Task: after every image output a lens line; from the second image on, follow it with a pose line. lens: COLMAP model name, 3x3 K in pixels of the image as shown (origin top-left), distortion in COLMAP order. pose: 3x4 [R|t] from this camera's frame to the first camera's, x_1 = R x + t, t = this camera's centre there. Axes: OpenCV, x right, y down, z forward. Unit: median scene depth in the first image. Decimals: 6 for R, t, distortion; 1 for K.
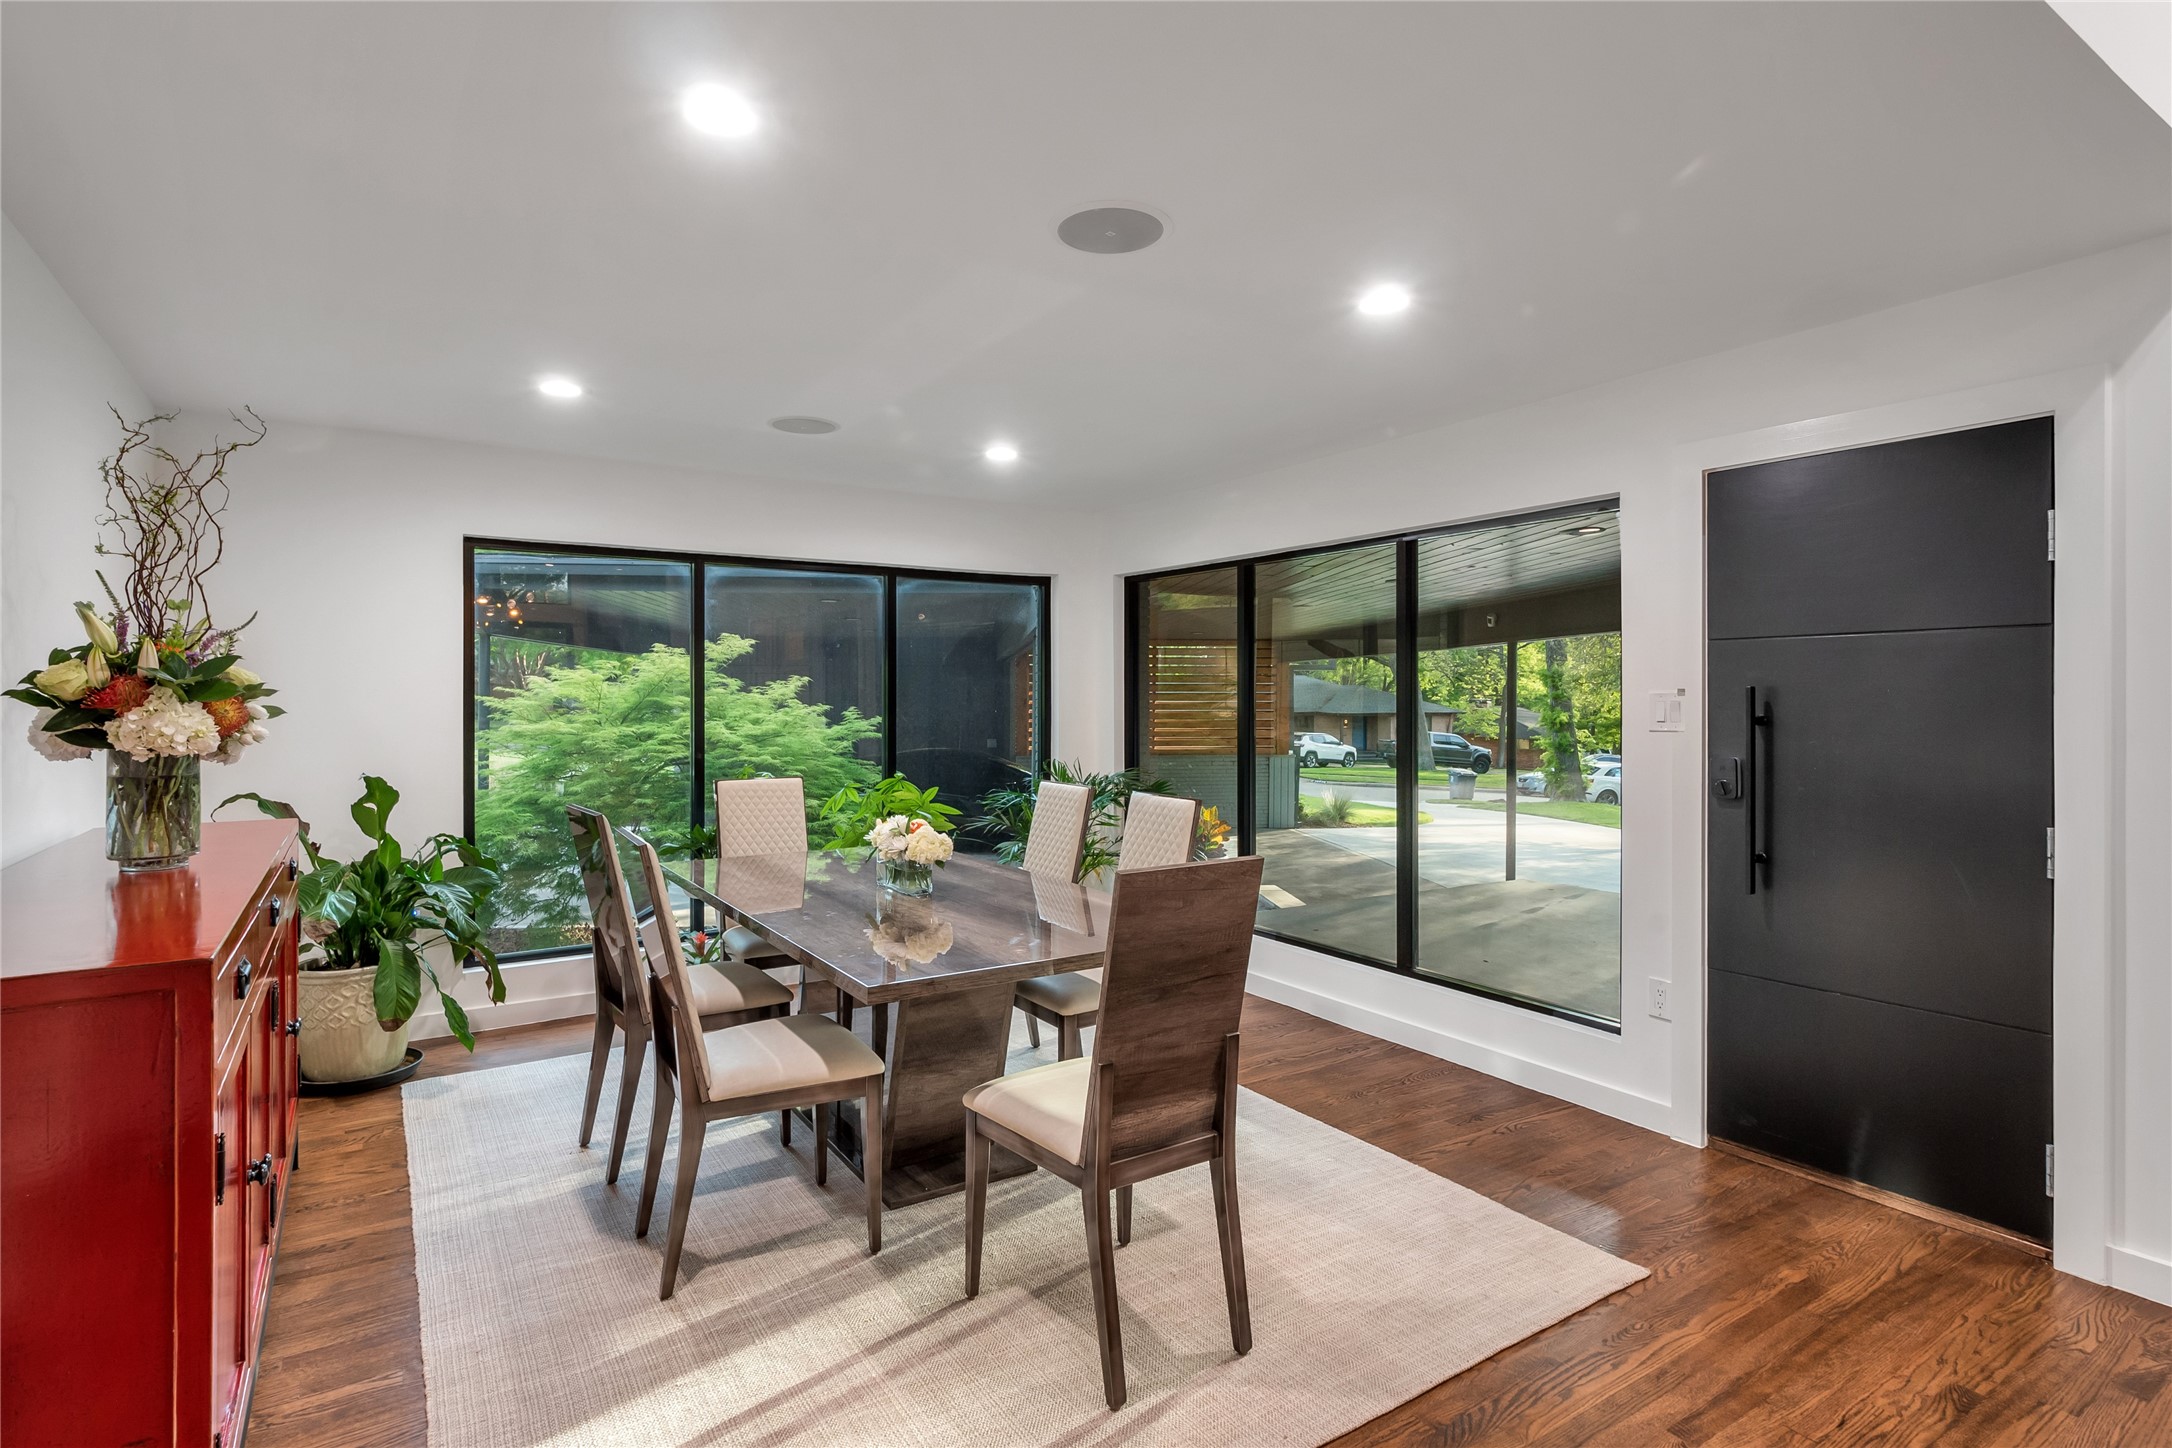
lens RADIAL K [[1085.5, 0, 1073.5], [0, 1085.5, 713.7], [0, 0, 1]] dist [-0.002880, -0.000728]
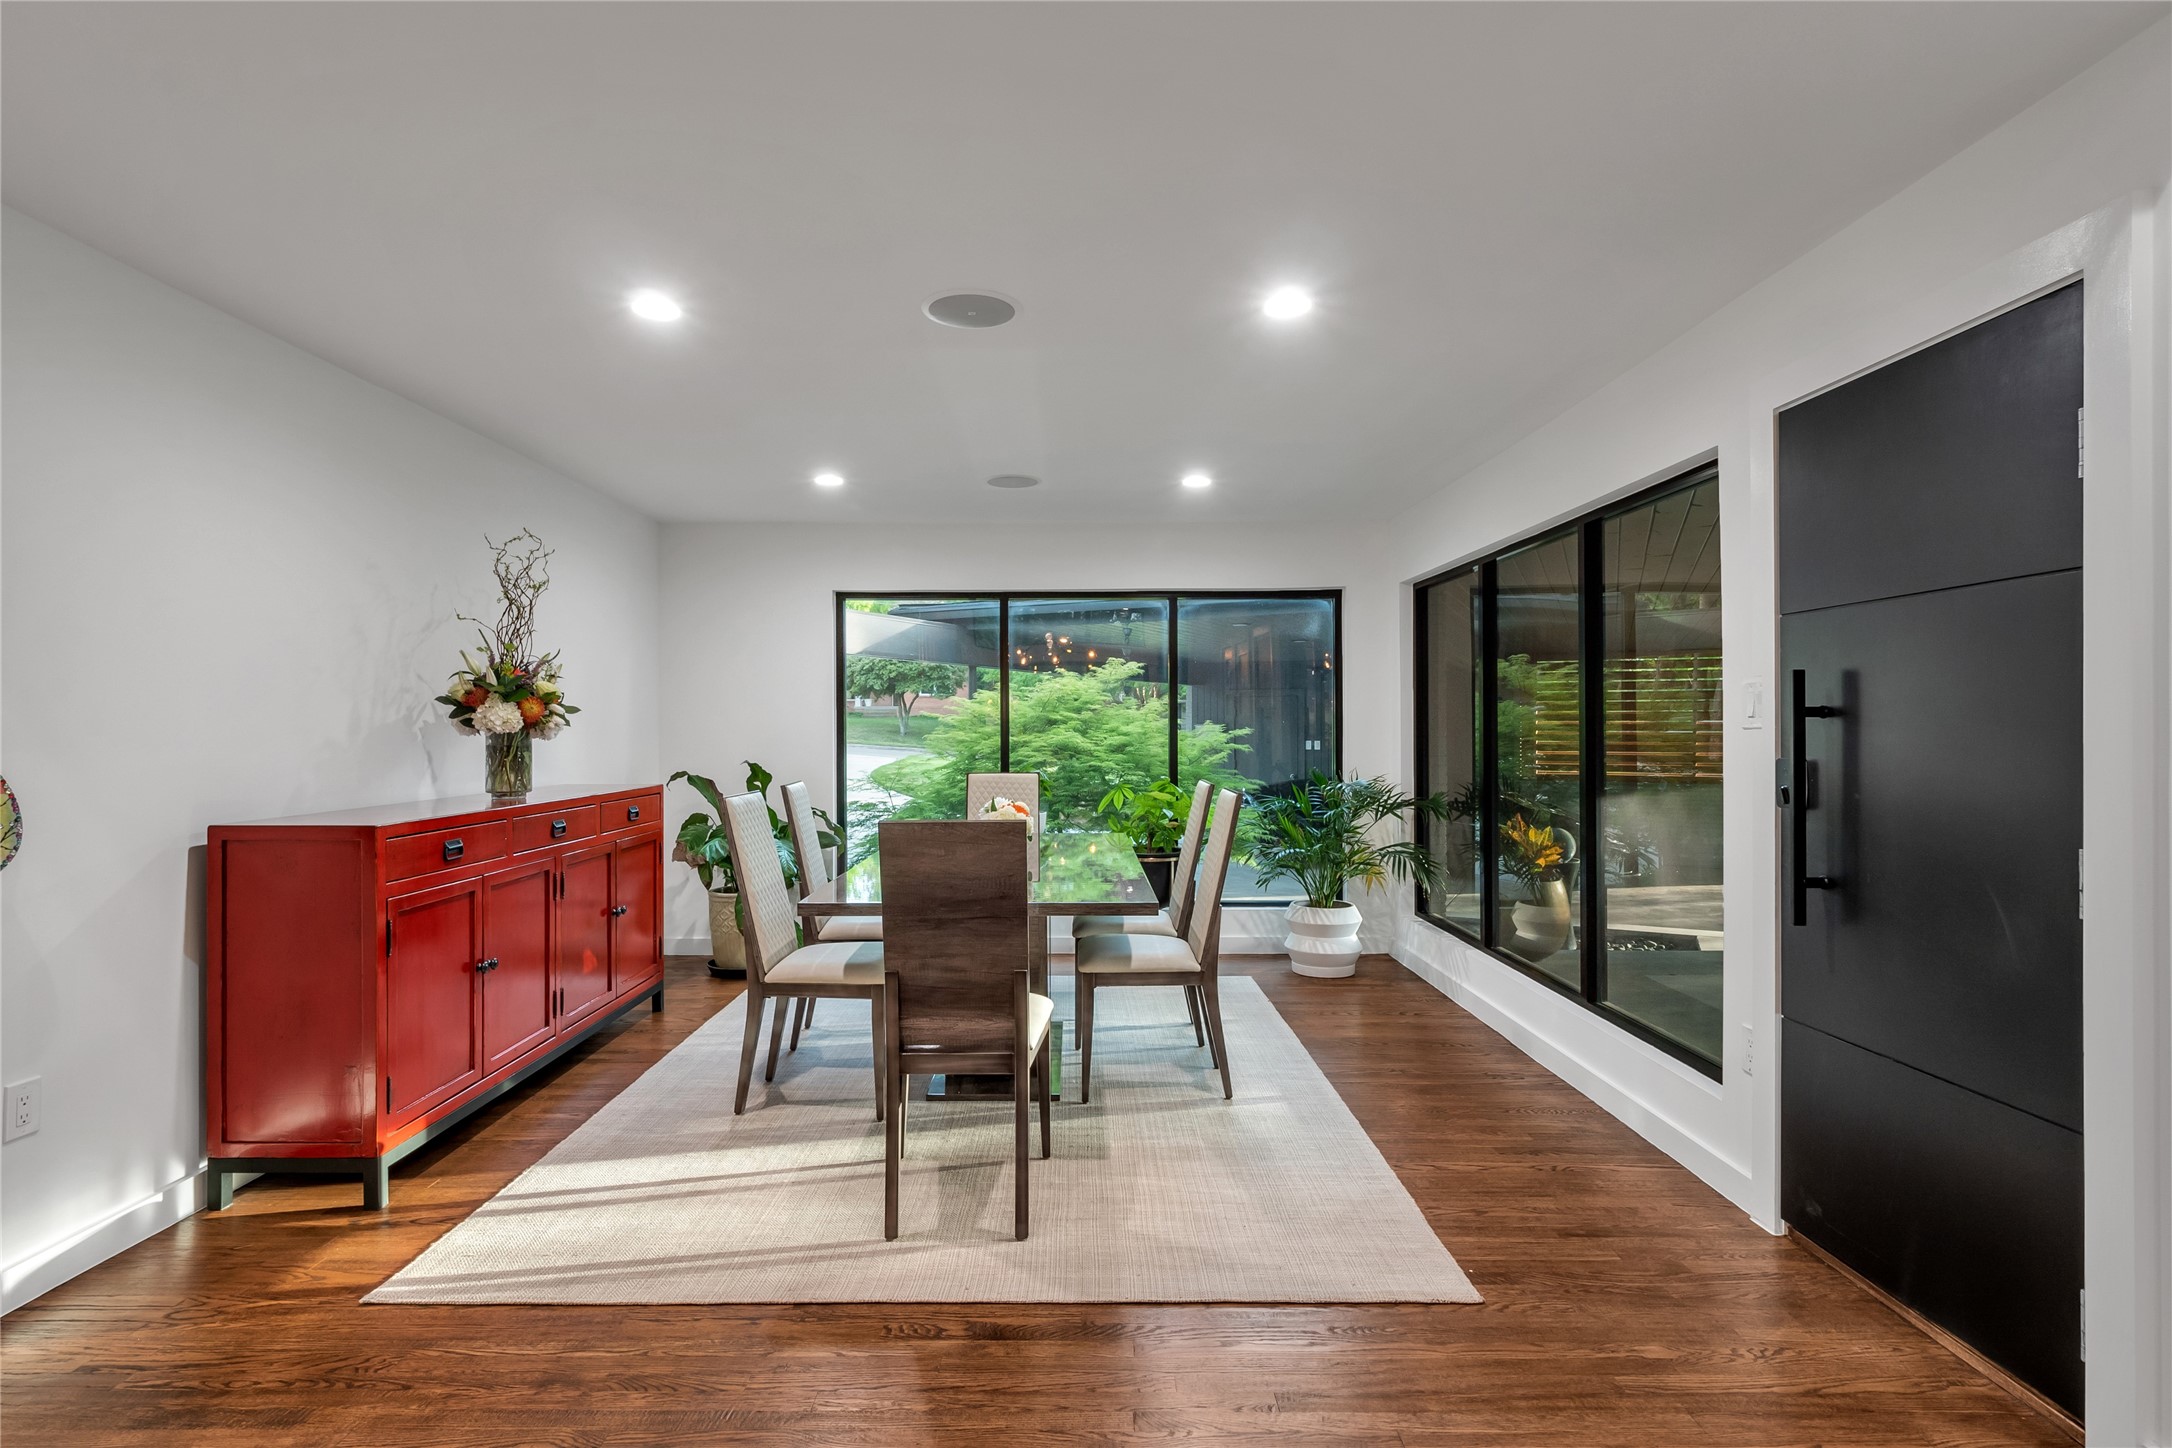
lens RADIAL K [[1085.5, 0, 1075.8], [0, 1085.5, 727.9], [0, 0, 1]] dist [-0.002880, -0.000728]
pose [[0.841000, -0.000667, -0.541034, 0.617043], [-0.005706, 0.999933, -0.010102, 0.029521], [0.541005, 0.011583, 0.840940, 0.018993]]
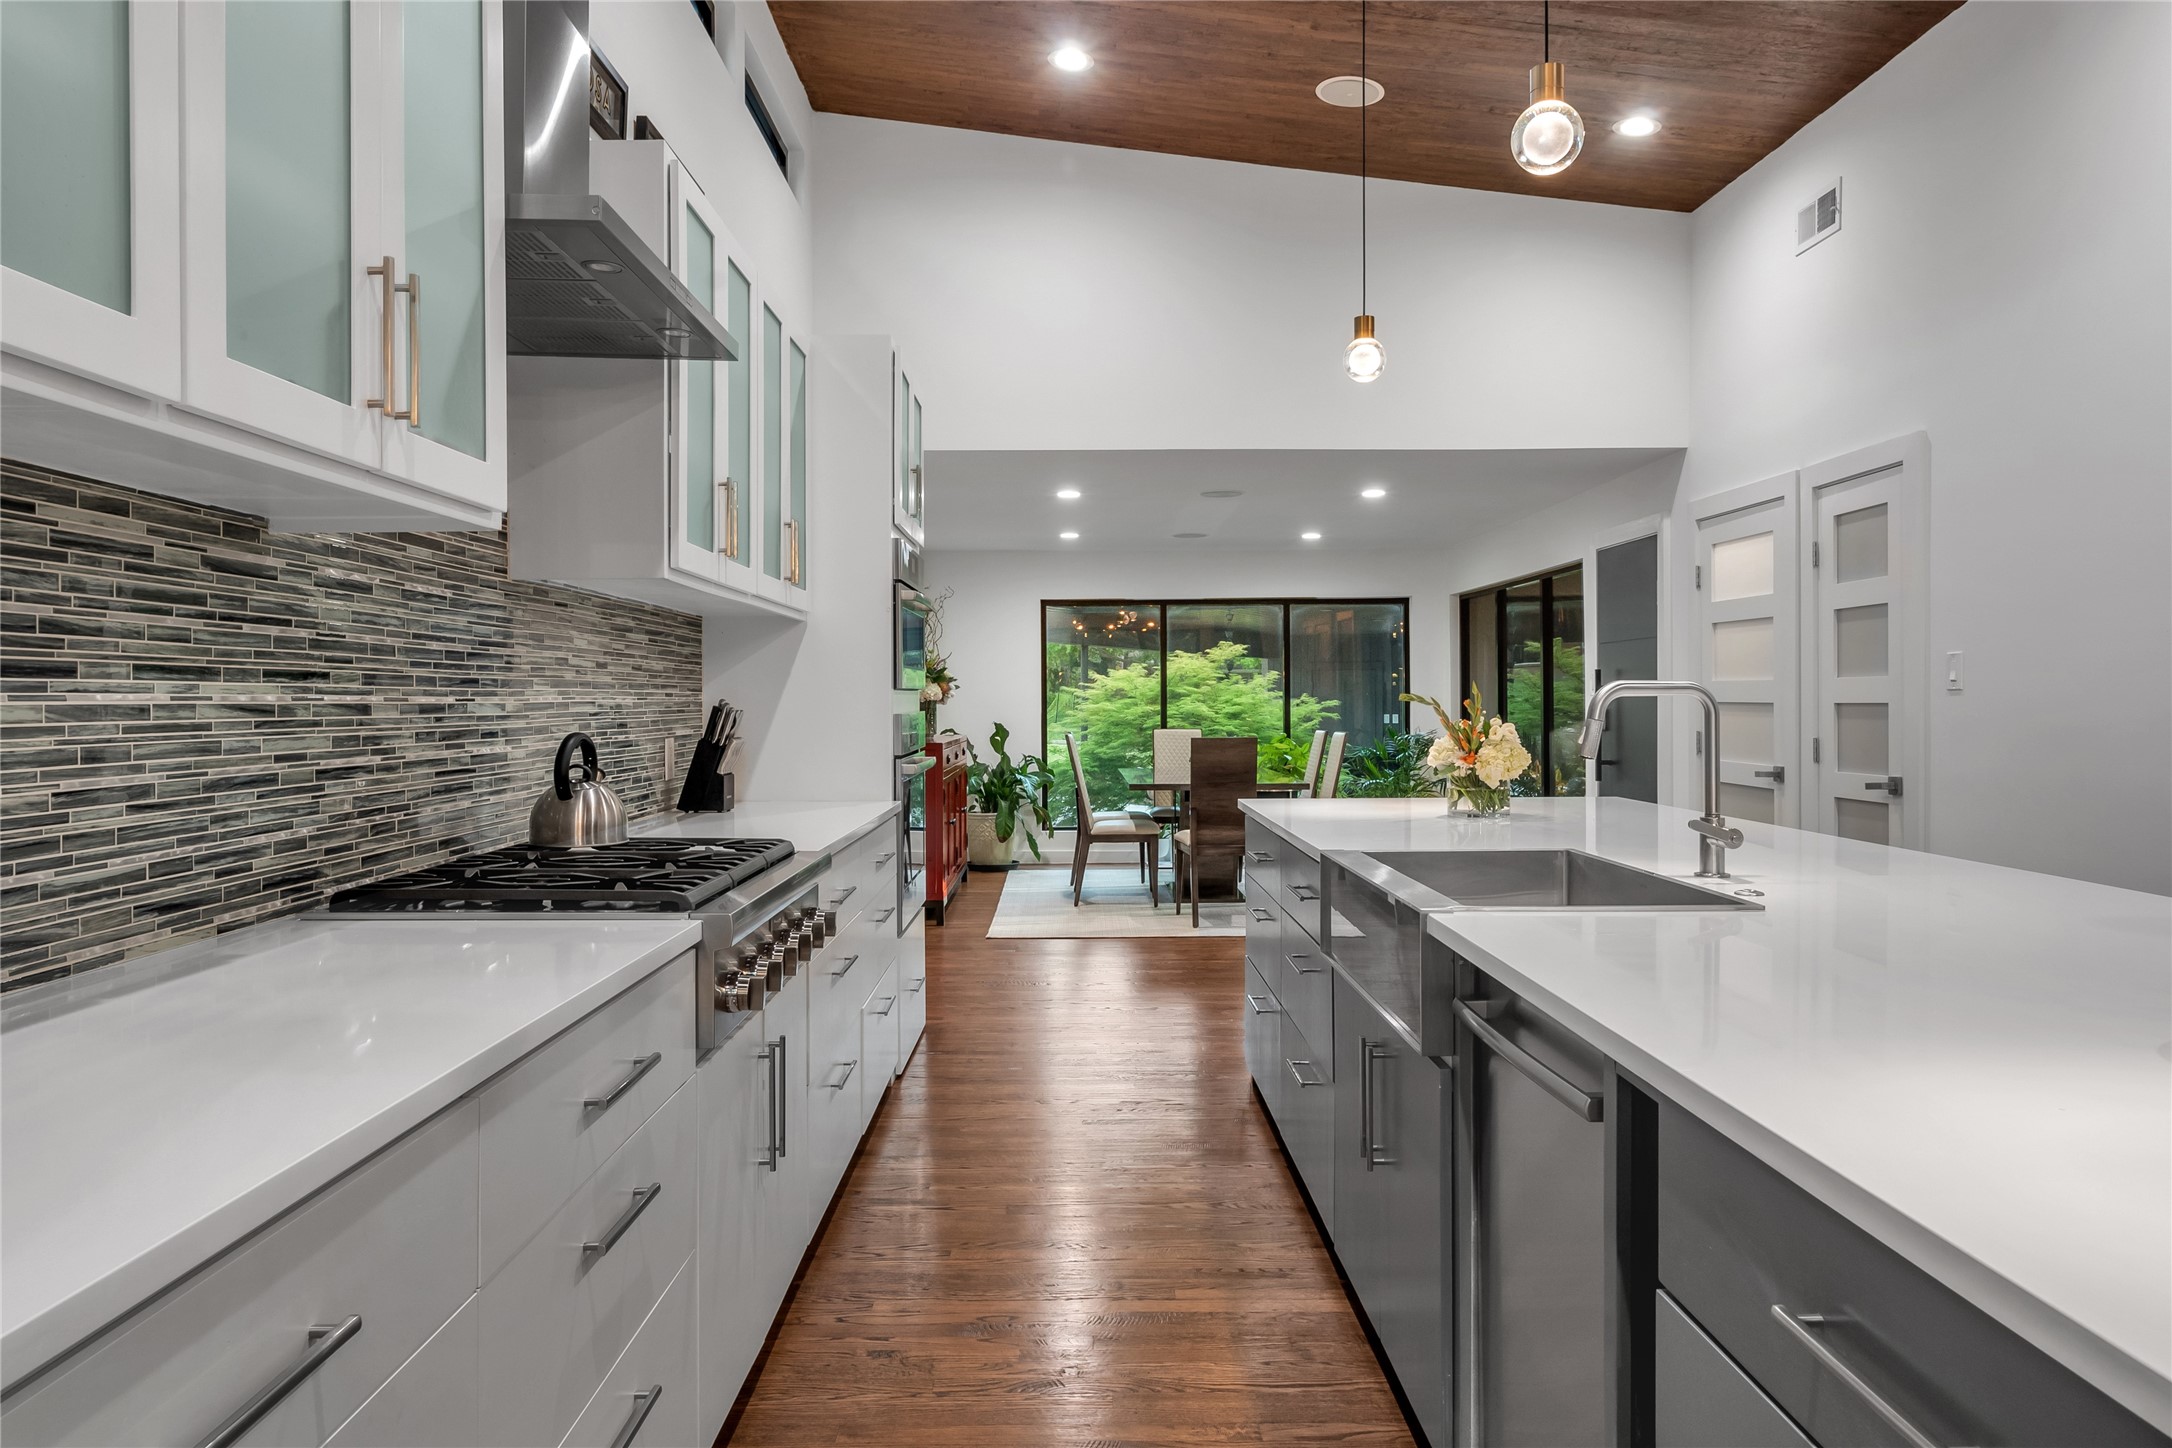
lens RADIAL K [[1486.1, 0, 1073.4], [0, 1486.1, 700.7], [0, 0, 1]] dist [-0.001779, 0.000791]
pose [[0.842397, -0.005330, -0.538832, 1.244962], [-0.002734, 0.999896, -0.014166, 0.067805], [0.538851, 0.013406, 0.842294, -1.628082]]
